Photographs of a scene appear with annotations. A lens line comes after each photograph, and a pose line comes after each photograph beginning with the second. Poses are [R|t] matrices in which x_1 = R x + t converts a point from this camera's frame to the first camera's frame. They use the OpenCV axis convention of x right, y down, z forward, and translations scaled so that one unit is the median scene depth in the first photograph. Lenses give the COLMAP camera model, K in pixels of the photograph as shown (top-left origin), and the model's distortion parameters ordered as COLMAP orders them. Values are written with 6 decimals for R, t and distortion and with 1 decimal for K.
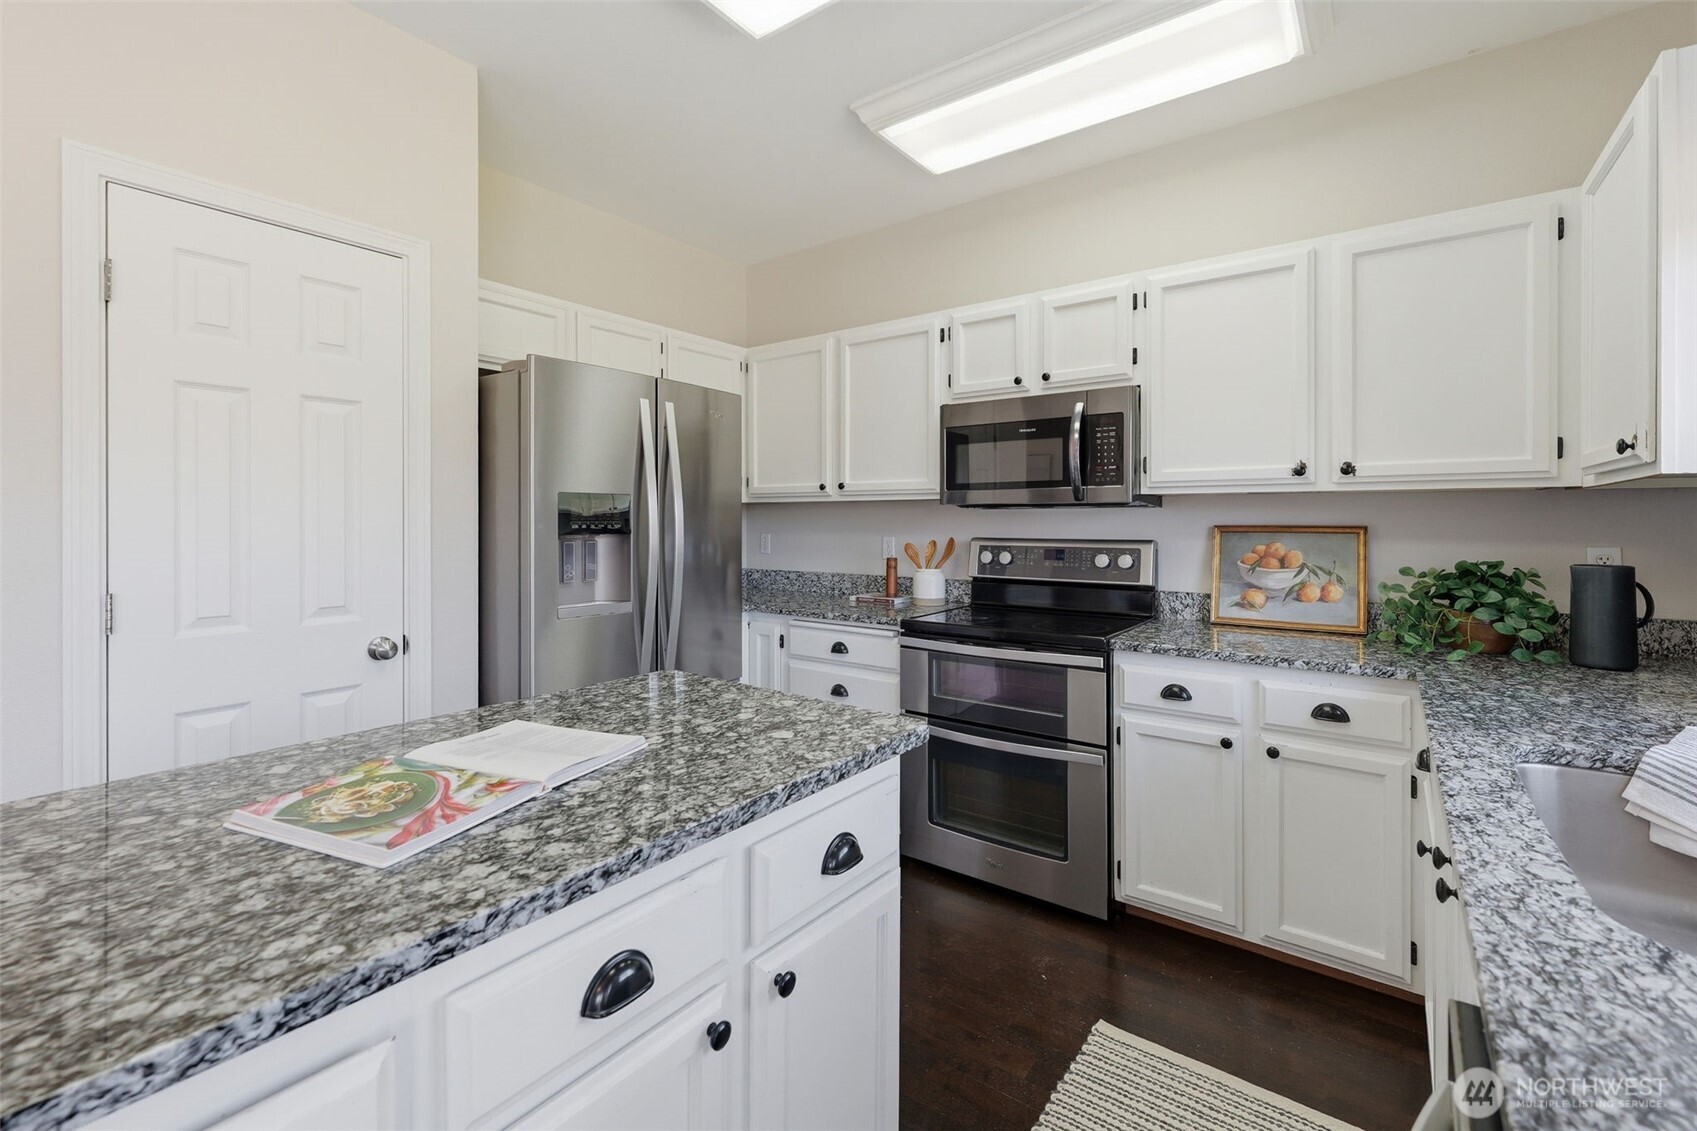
lens RADIAL K [[728.2, 0, 842.5], [0, 728.2, 518.5], [0, 0, 1]] dist [0.002545, 0.000306]
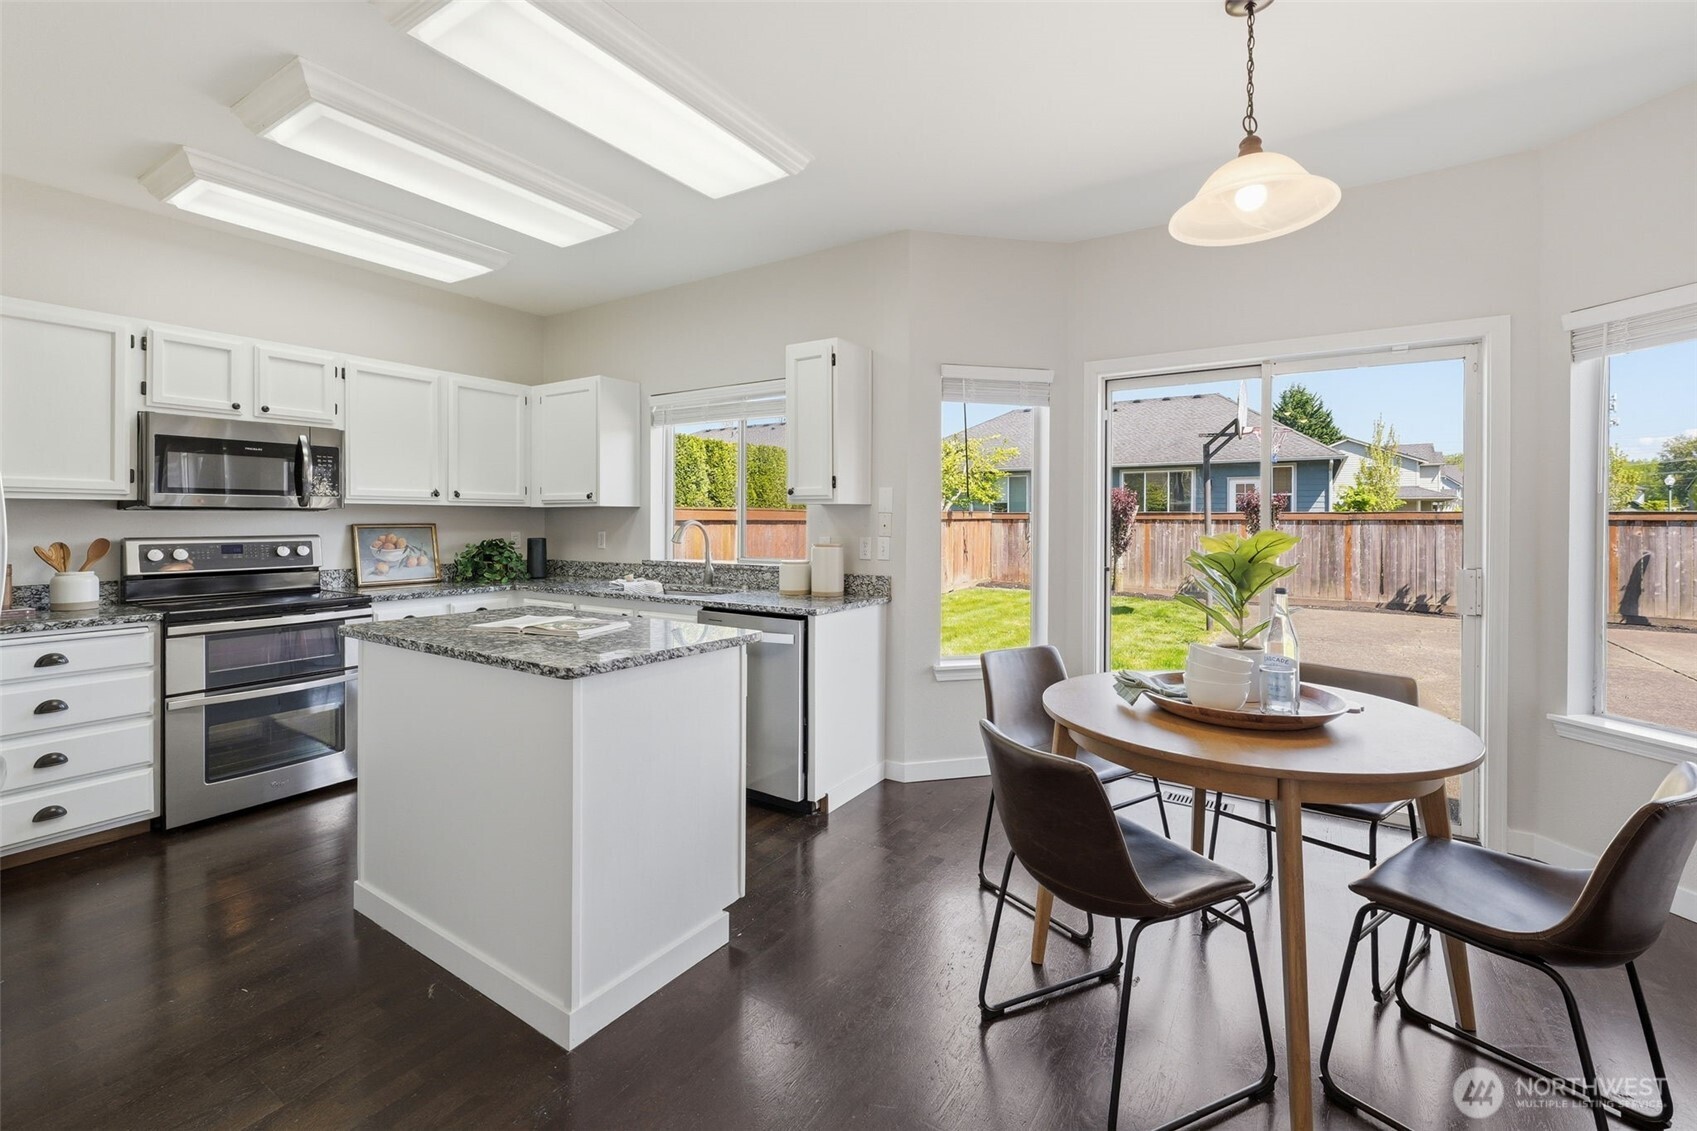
lens RADIAL K [[728.2, 0, 842.5], [0, 728.2, 518.5], [0, 0, 1]] dist [0.002545, 0.000306]
pose [[-0.064682, 0.001704, 0.997904, -1.135613], [-0.001614, 0.999997, -0.001813, -0.001011], [-0.997905, -0.001728, -0.064680, 0.073507]]
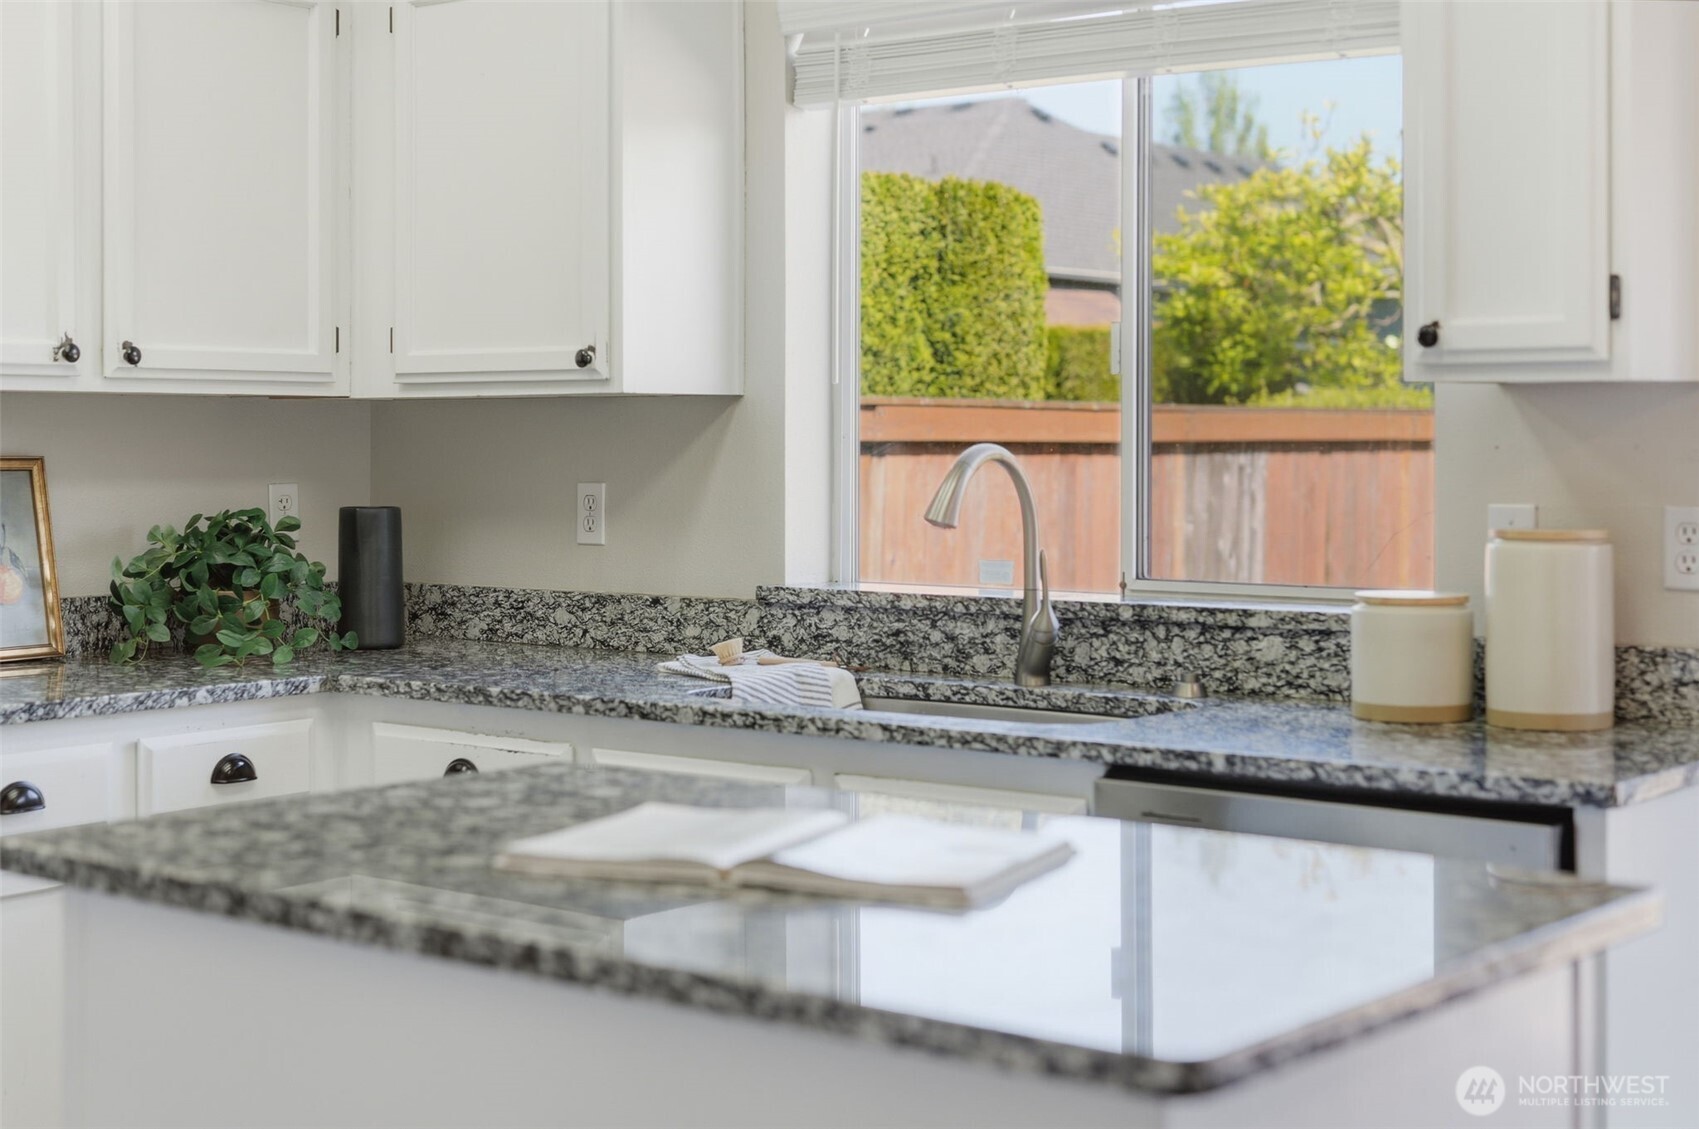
lens RADIAL K [[2469.1, 0, 822.2], [0, 2469.1, 440.9], [0, 0, 1]] dist [-0.020280, -0.026687]
pose [[0.032299, -0.000990, 0.999478, -1.002446], [0.001058, 0.999999, 0.000957, -0.002070], [-0.999478, 0.001026, 0.032300, 0.345424]]
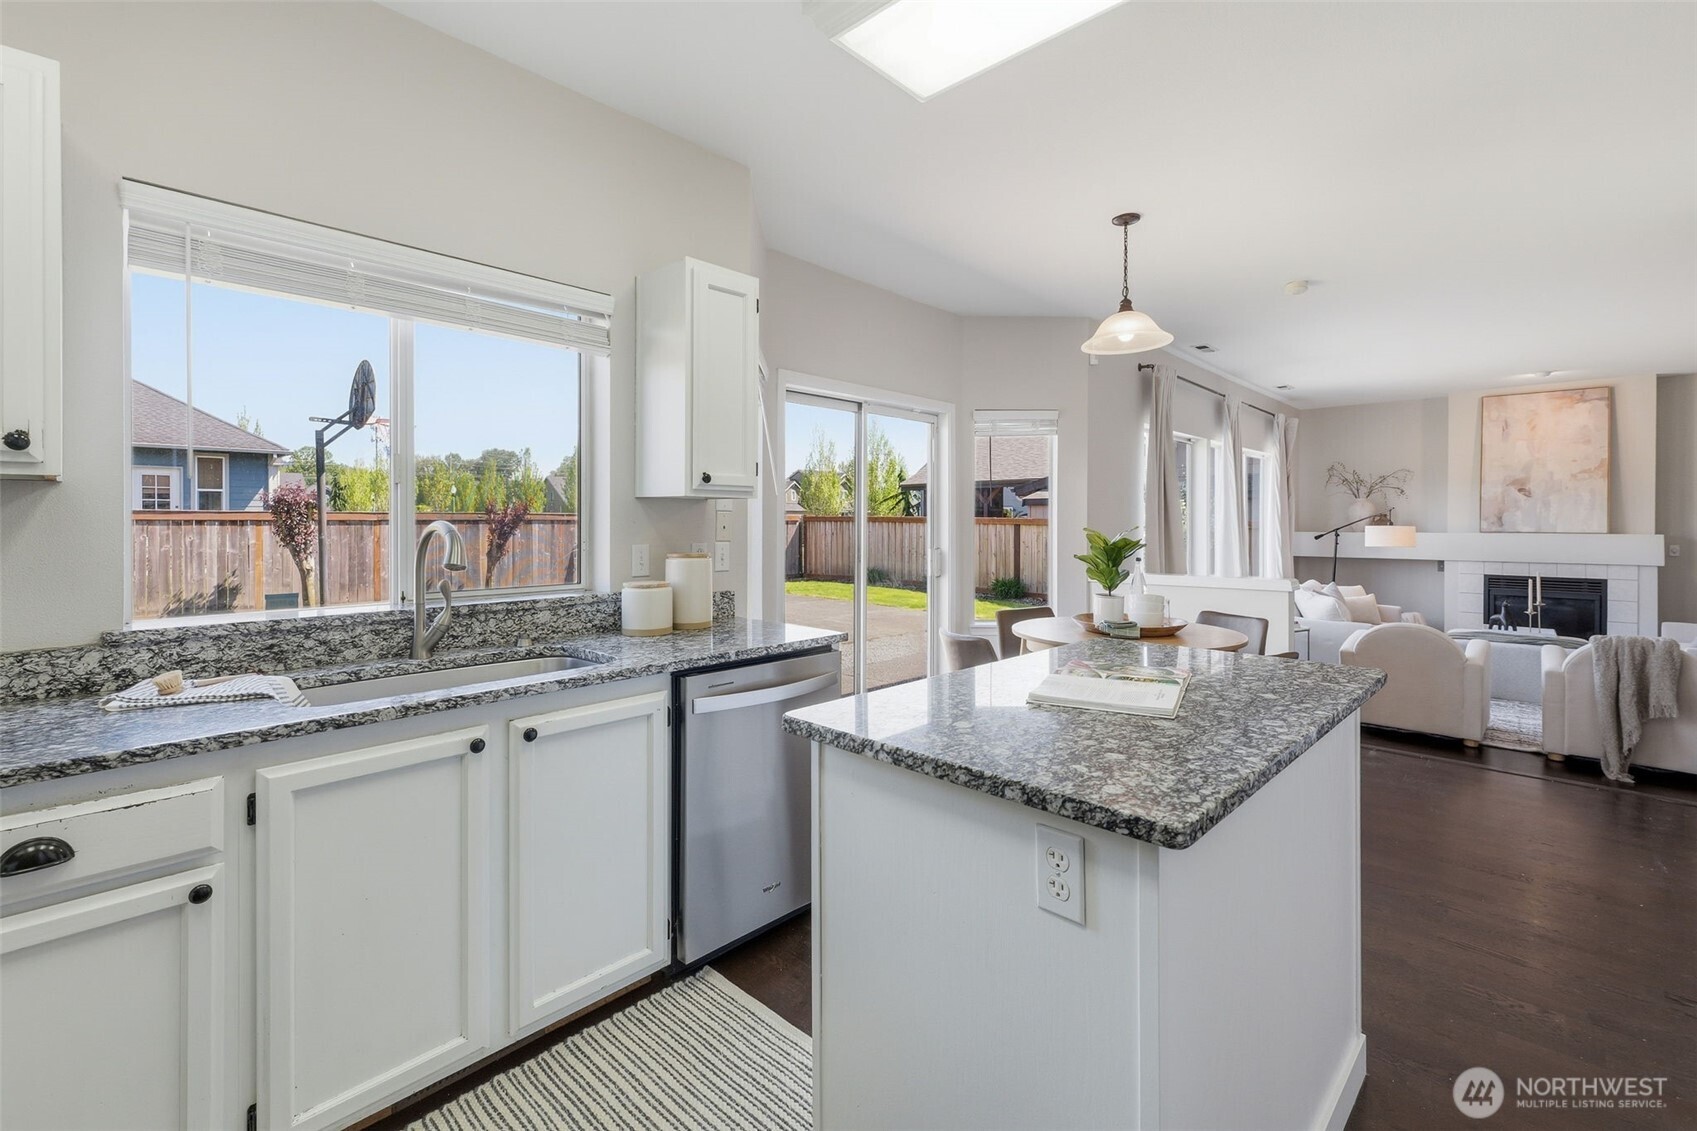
lens RADIAL K [[742.0, 0, 853.6], [0, 742.0, 524.5], [0, 0, 1]] dist [-0.001311, -0.000190]
pose [[-0.994472, -0.000752, 0.105003, -0.047262], [-0.000303, 0.999991, 0.004288, 0.001521], [-0.105006, 0.004232, -0.994463, 1.004269]]
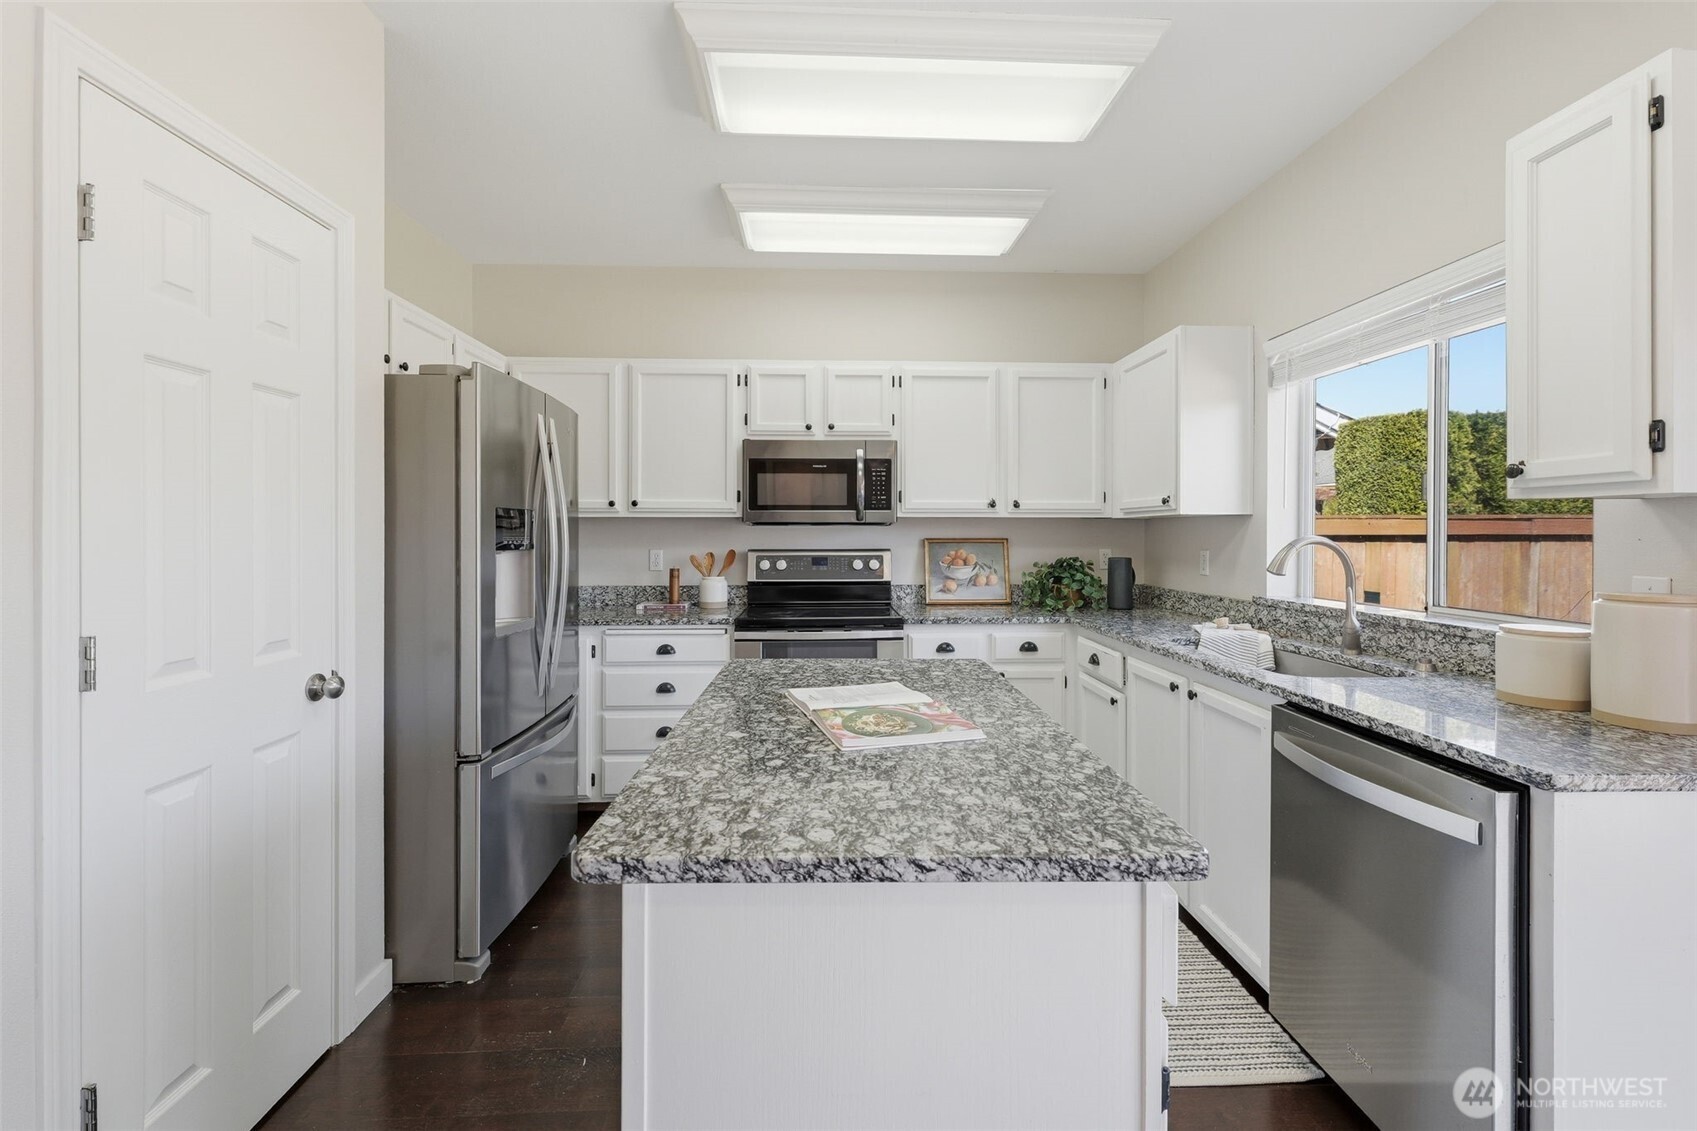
lens RADIAL K [[716.3, 0, 844.6], [0, 716.3, 533.9], [0, 0, 1]] dist [0.001247, 0.000124]
pose [[0.776630, -0.000038, 0.629957, -0.555362], [-0.001423, 0.999997, 0.001815, -0.002062], [-0.629955, -0.002306, 0.776628, -0.028475]]
